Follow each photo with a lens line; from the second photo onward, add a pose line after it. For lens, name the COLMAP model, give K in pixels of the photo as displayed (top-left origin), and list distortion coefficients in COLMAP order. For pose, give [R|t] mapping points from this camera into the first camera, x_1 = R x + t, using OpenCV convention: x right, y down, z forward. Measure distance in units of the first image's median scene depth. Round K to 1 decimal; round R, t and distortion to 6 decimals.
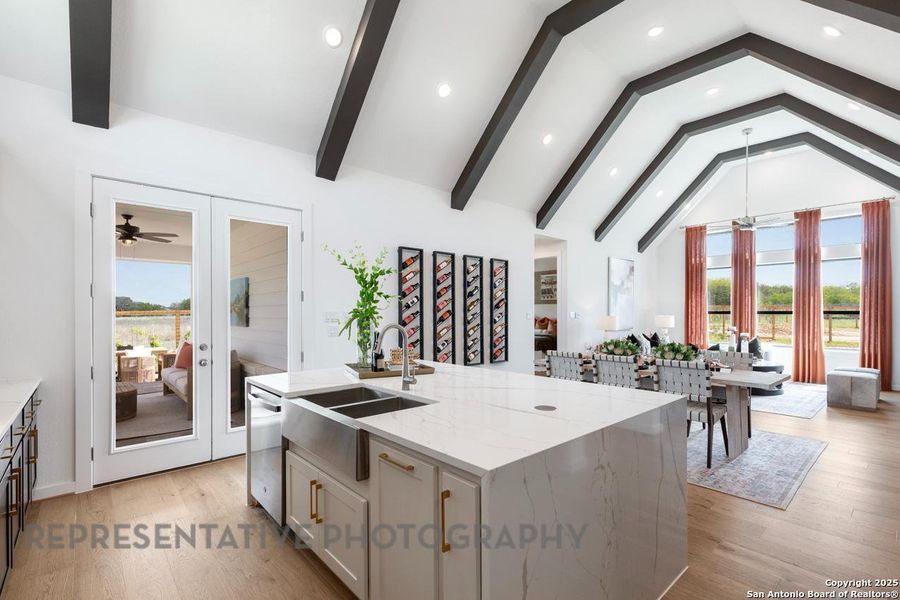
lens RADIAL K [[397.7, 0, 447.6], [0, 397.7, 312.3], [0, 0, 1]] dist [0.005058, -0.000117]
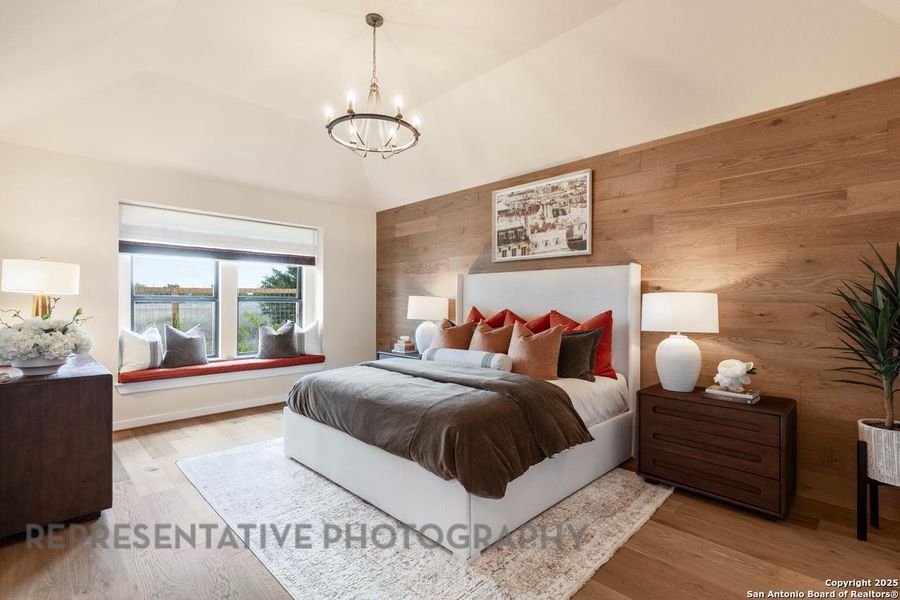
lens RADIAL K [[416.8, 0, 446.9], [0, 416.8, 299.1], [0, 0, 1]] dist [0.013103, -0.000112]
pose [[0.998031, 0.001651, 0.062696, 0.424042], [-0.001011, 0.999947, -0.010241, 0.016945], [-0.062710, 0.010158, 0.997980, 1.593403]]
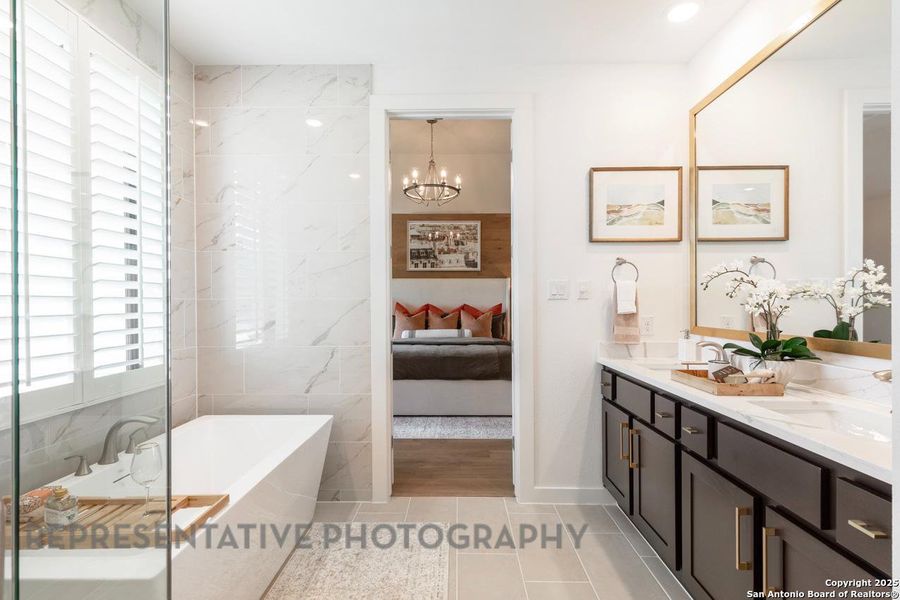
lens RADIAL K [[435.9, 0, 449.1], [0, 435.9, 291.4], [0, 0, 1]] dist [0.001935, 0.000209]
pose [[0.670190, 0.016206, 0.742013, -0.355213], [0.005391, 0.999629, -0.026702, 0.026859], [-0.742170, 0.021895, 0.669854, 1.501325]]
